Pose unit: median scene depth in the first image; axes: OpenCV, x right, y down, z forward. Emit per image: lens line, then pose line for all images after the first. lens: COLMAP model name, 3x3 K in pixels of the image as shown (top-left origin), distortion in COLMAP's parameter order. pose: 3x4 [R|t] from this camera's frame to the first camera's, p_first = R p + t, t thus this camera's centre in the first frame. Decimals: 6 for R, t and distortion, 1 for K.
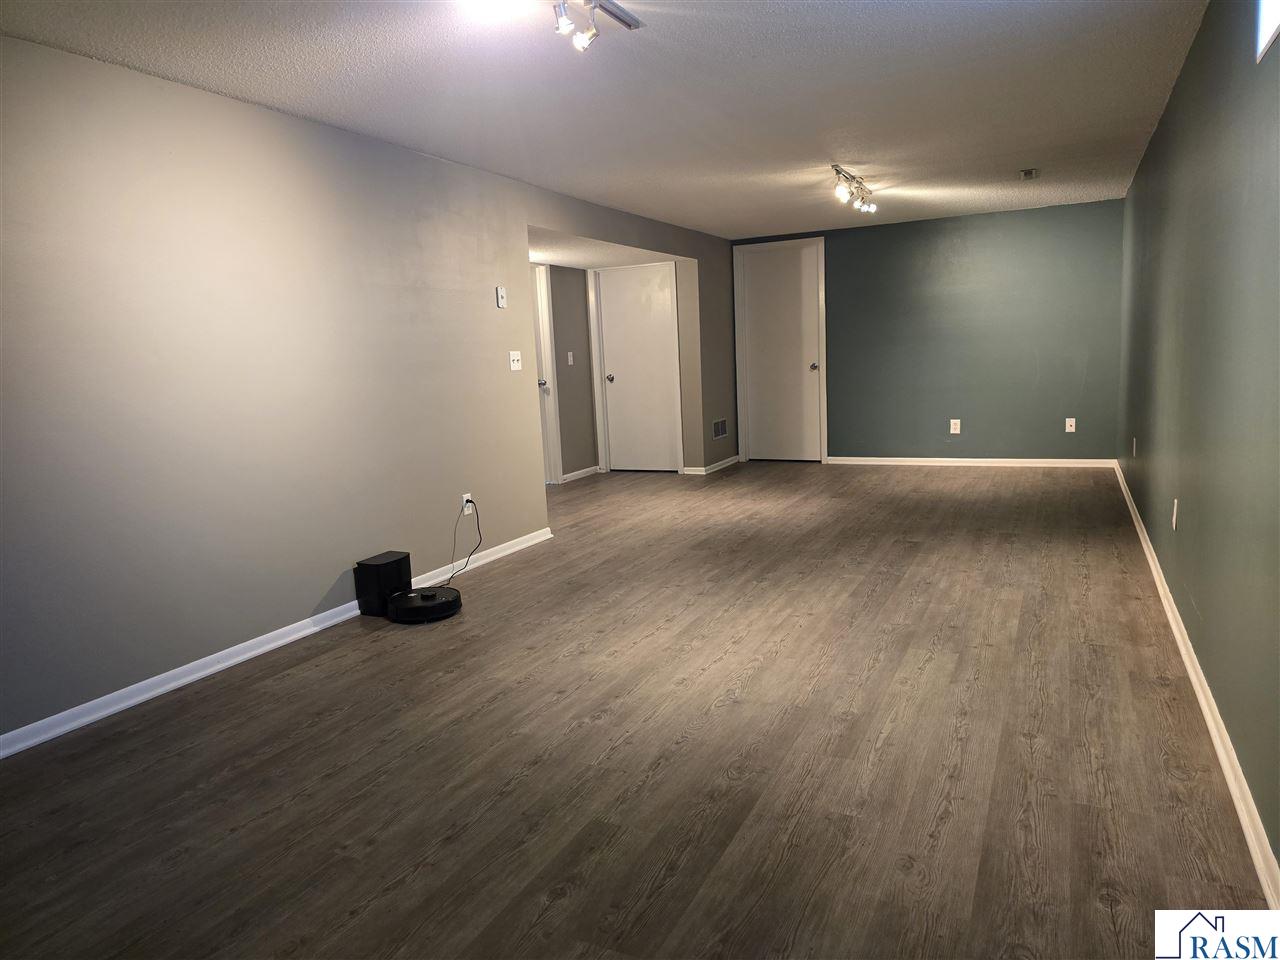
lens RADIAL K [[858.8, 0, 646.4], [0, 858.8, 478.2], [0, 0, 1]] dist [0.045597, -0.034411]
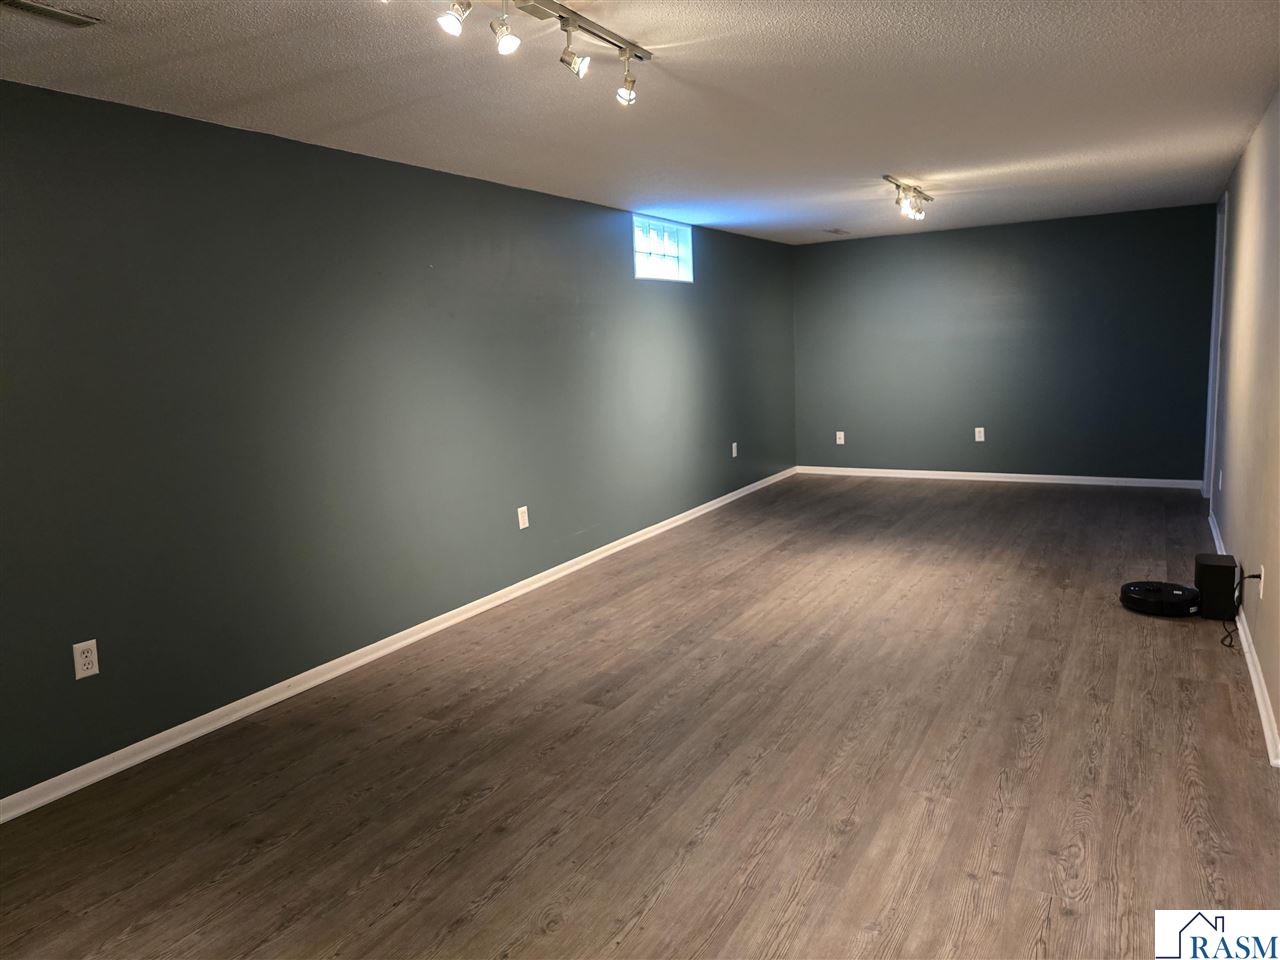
lens RADIAL K [[858.8, 0, 646.4], [0, 858.8, 478.2], [0, 0, 1]] dist [0.045597, -0.034411]
pose [[-0.992895, 0.077402, 0.090377, 0.302401], [0.101215, 0.948734, 0.299430, -0.444667], [-0.062568, 0.306450, -0.949828, 2.452403]]
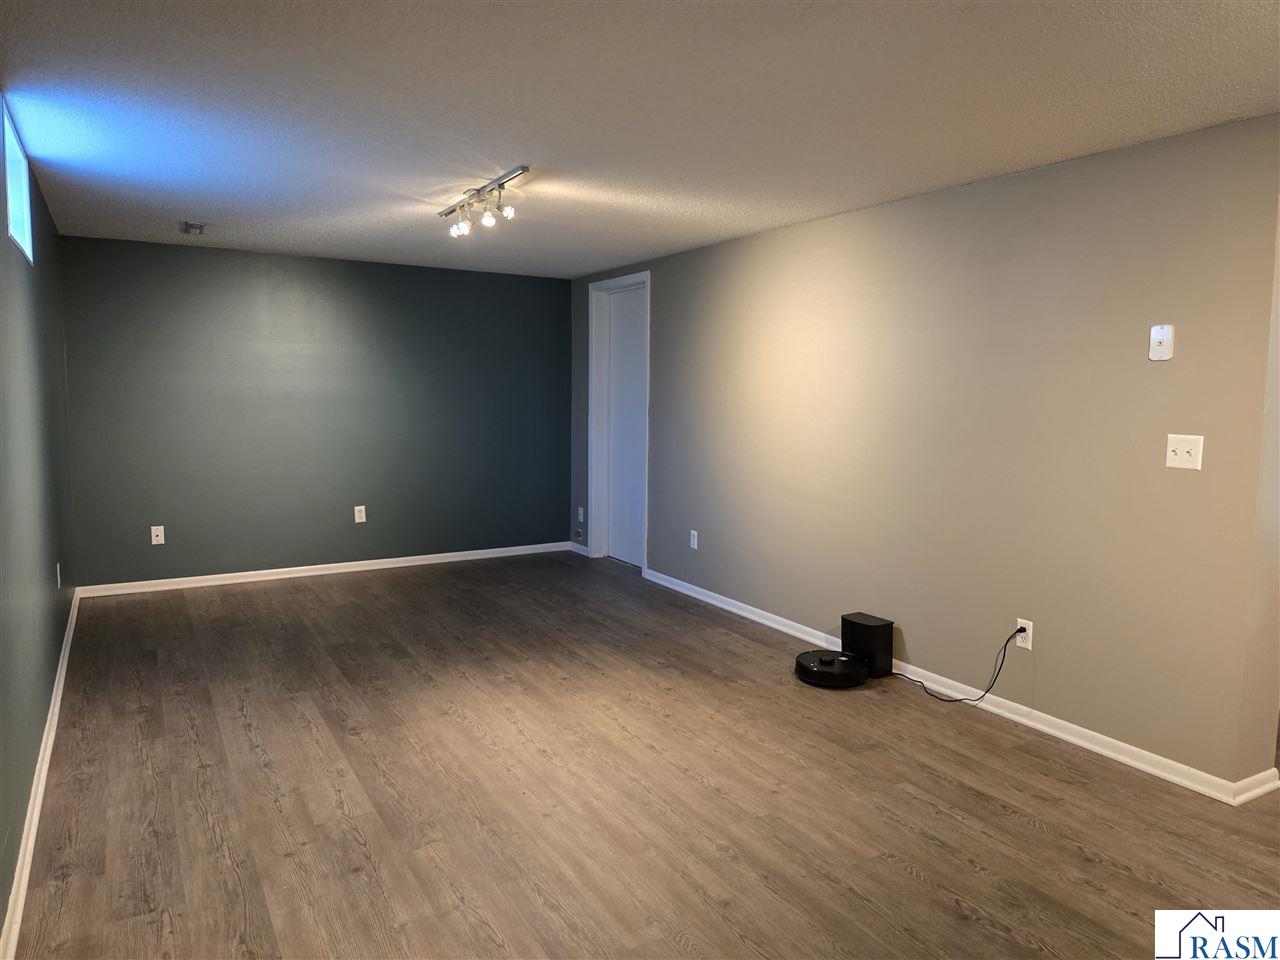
lens RADIAL K [[858.8, 0, 646.4], [0, 858.8, 478.2], [0, 0, 1]] dist [0.045597, -0.034411]
pose [[-0.551156, 0.129238, -0.824333, 0.826493], [-0.110998, 0.967796, 0.225944, -0.340039], [0.826986, 0.216030, -0.519062, 1.617852]]
